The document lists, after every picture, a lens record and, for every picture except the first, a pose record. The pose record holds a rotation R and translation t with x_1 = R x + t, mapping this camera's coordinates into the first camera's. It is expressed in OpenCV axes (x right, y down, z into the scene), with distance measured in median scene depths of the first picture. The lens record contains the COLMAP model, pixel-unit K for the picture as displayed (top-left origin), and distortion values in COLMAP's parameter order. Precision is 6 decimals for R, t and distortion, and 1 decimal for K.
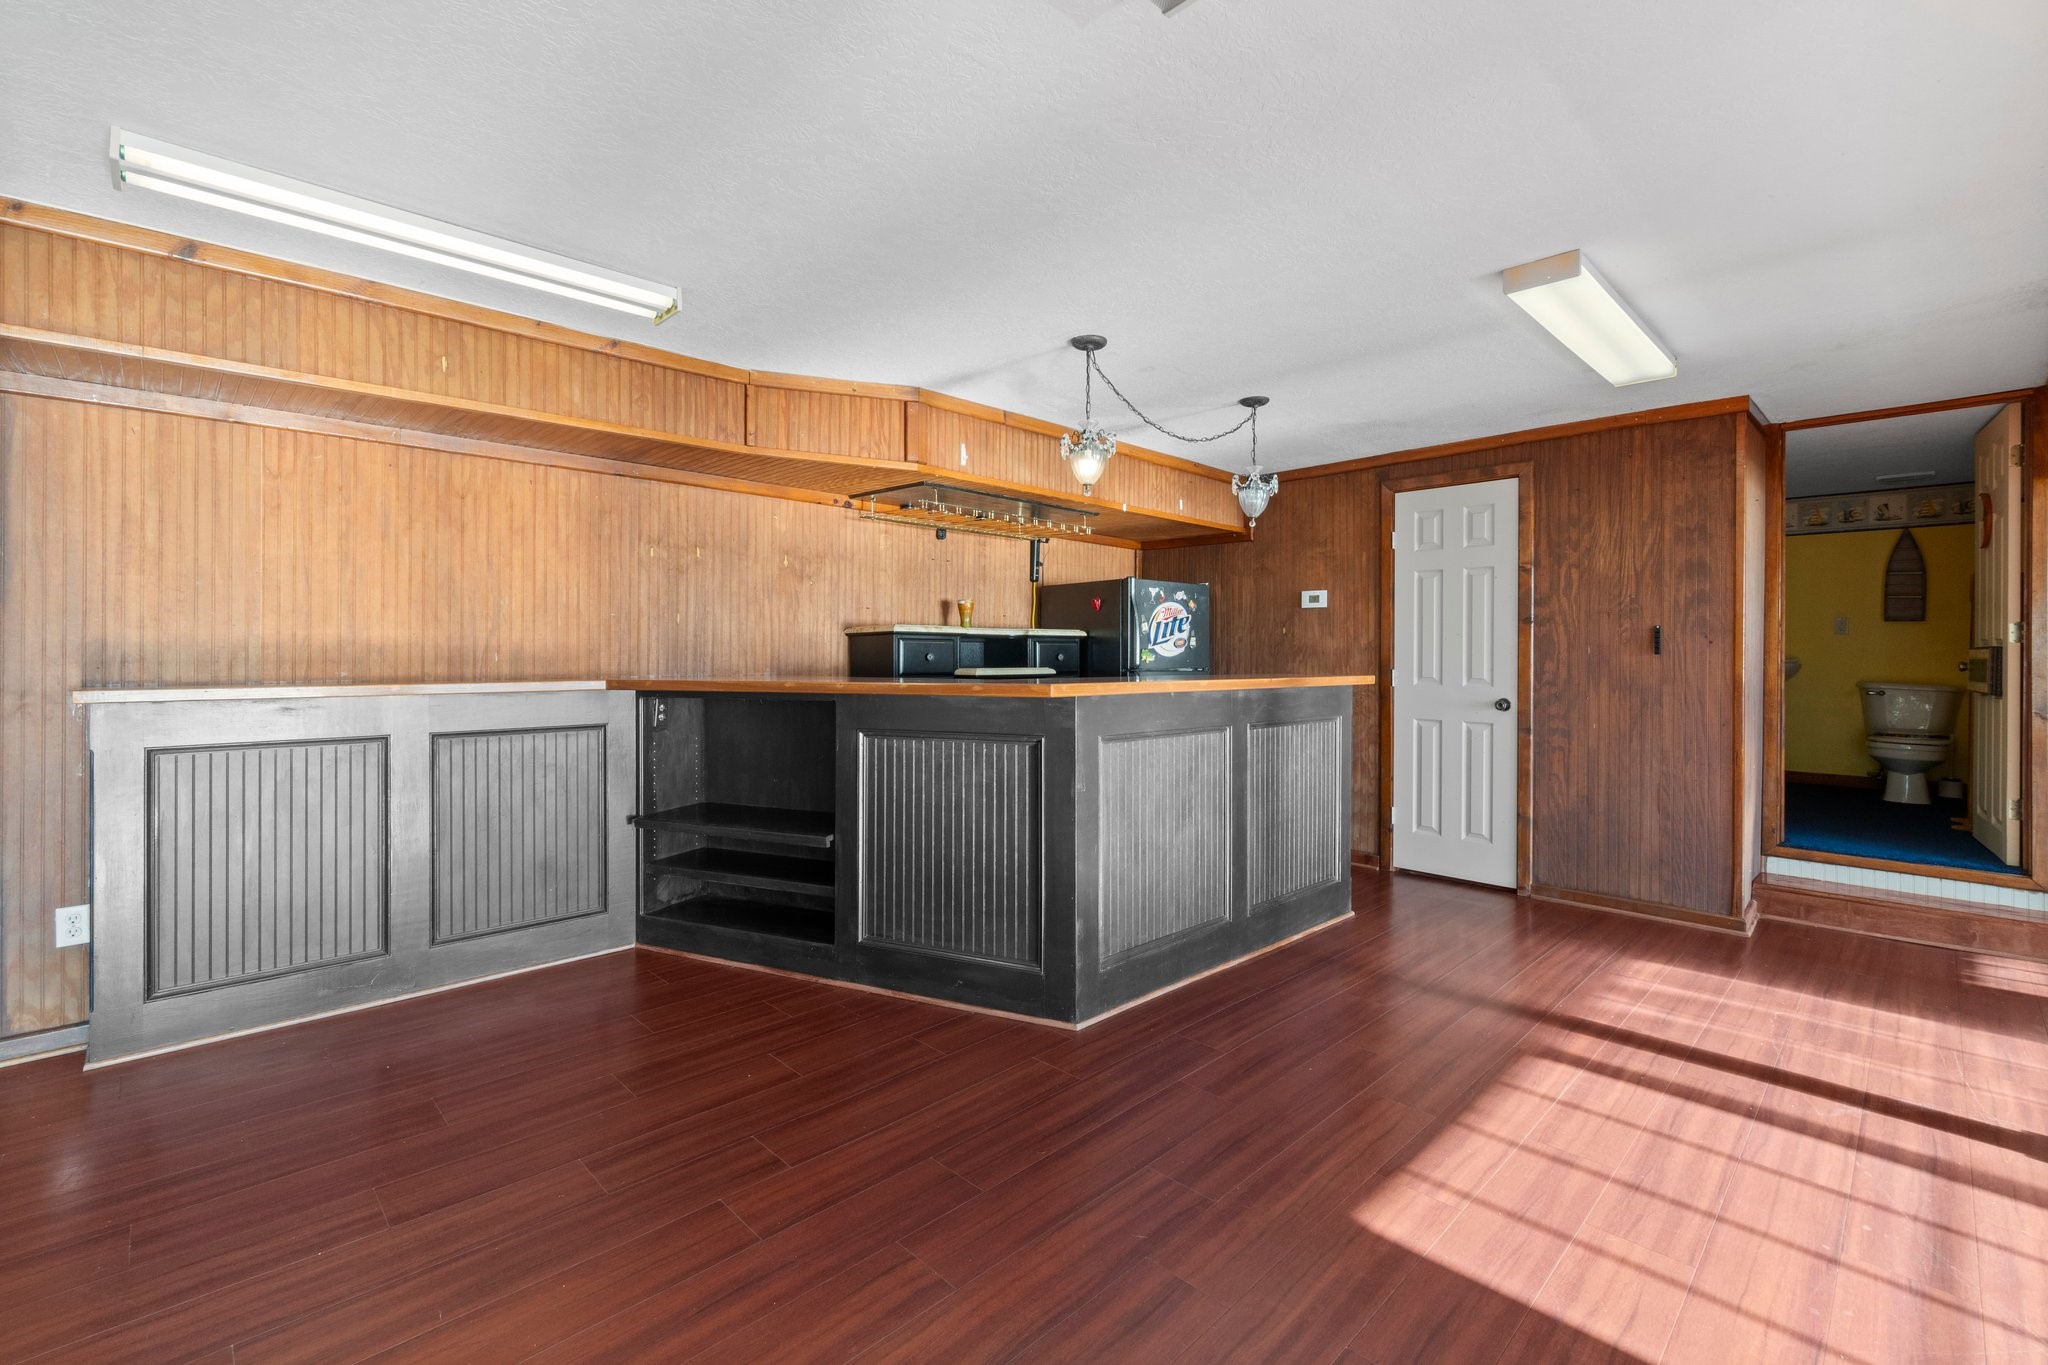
lens RADIAL K [[881.7, 0, 1025.9], [0, 881.7, 667.7], [0, 0, 1]] dist [-0.003407, -0.000357]
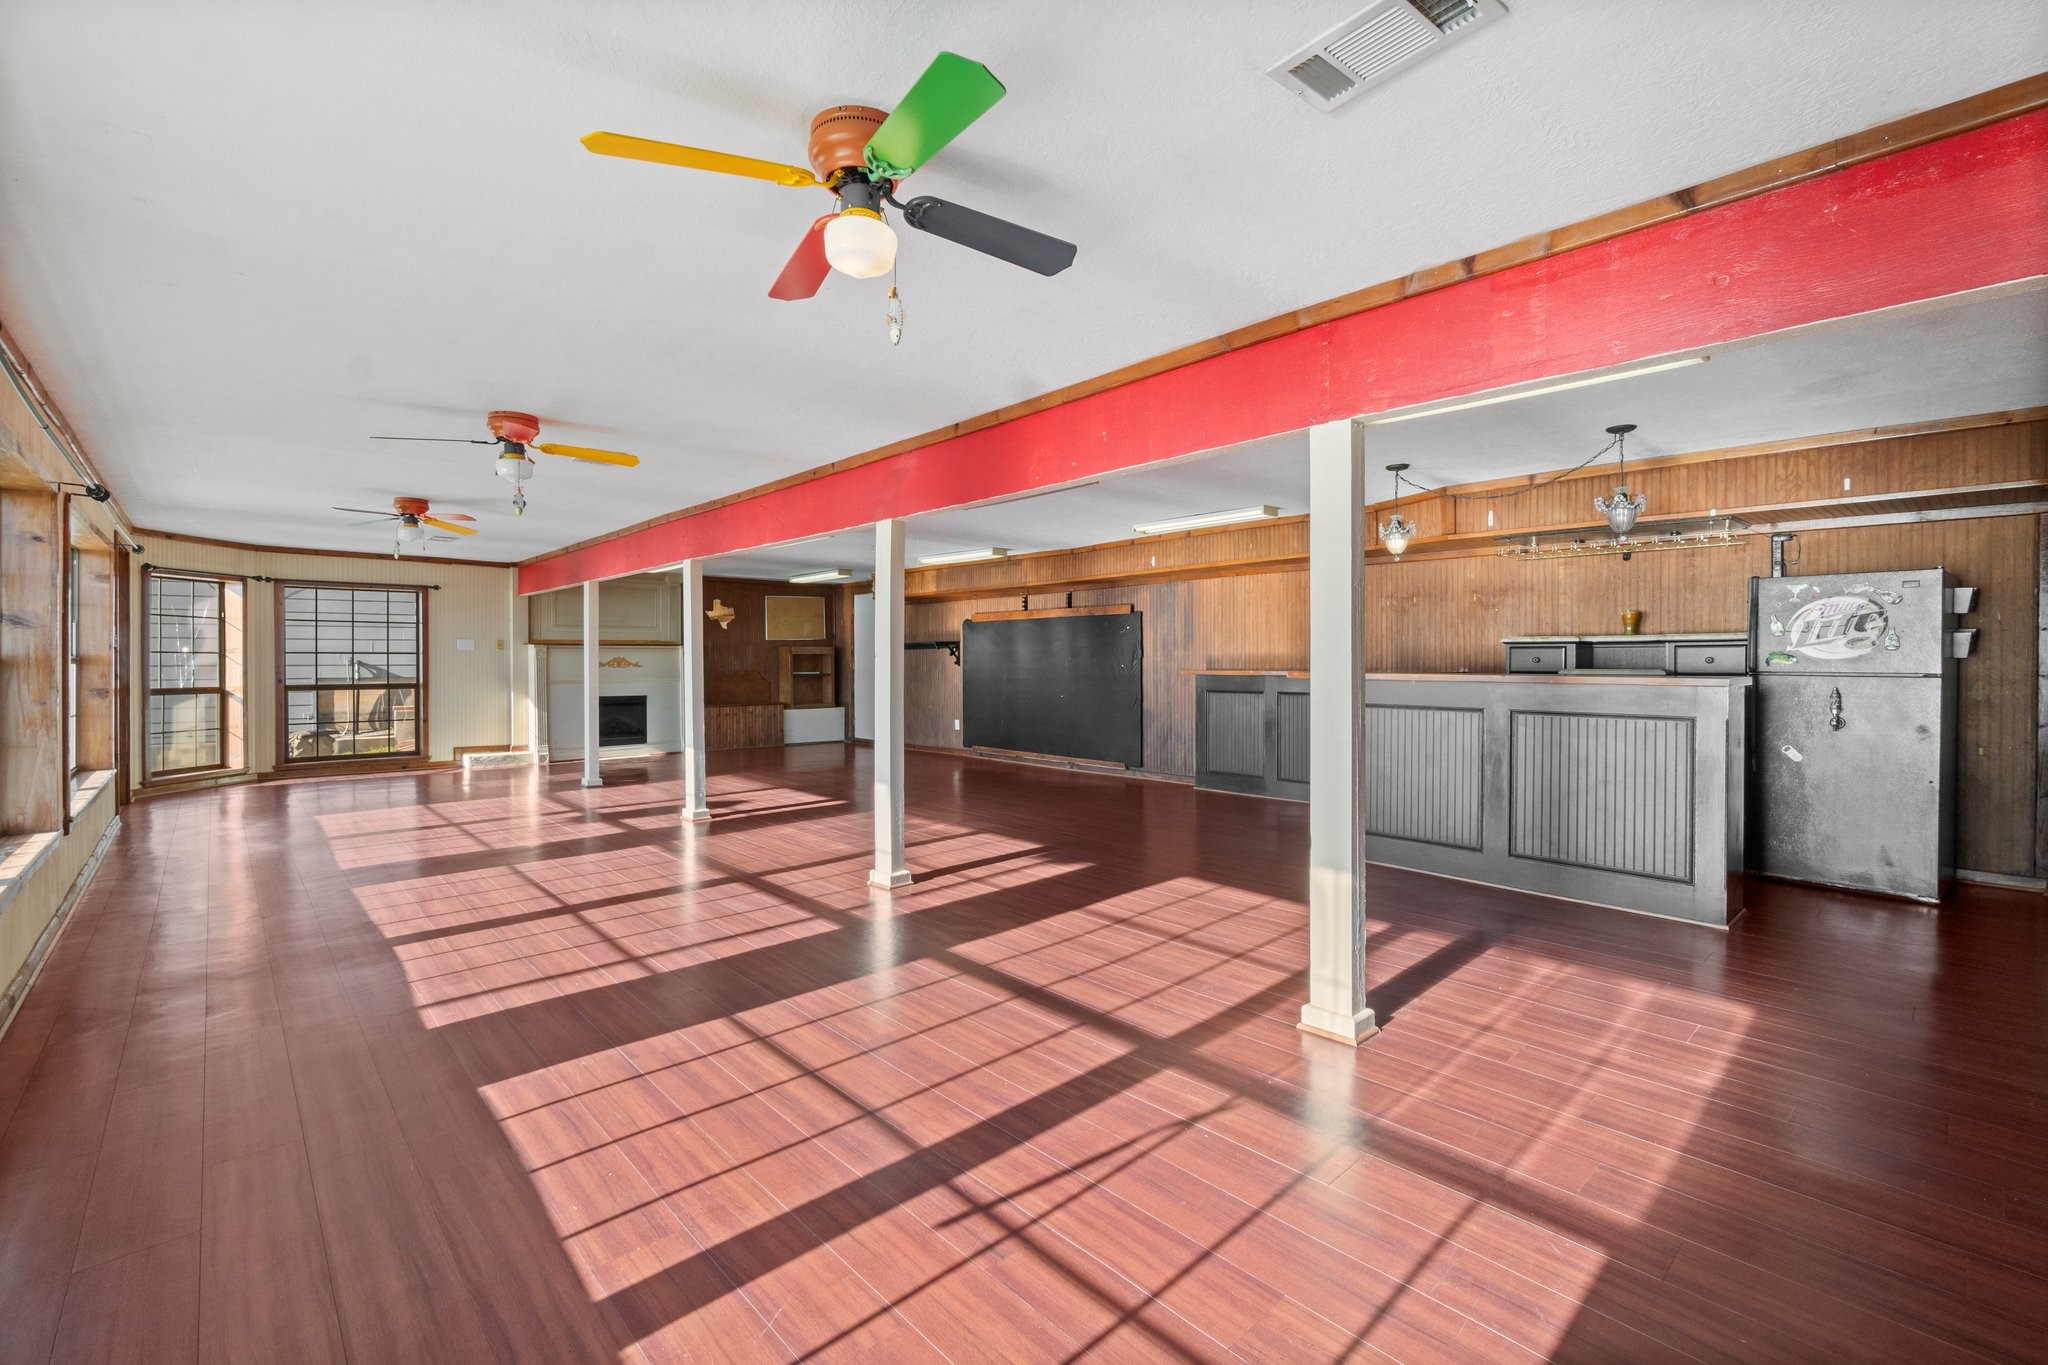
lens RADIAL K [[881.7, 0, 1025.3], [0, 881.7, 669.5], [0, 0, 1]] dist [-0.003407, -0.000357]
pose [[0.011606, 0.014648, -0.999825, 1.243952], [0.001178, 0.999892, 0.014663, -0.018747], [0.999932, -0.001348, 0.011588, 0.199731]]
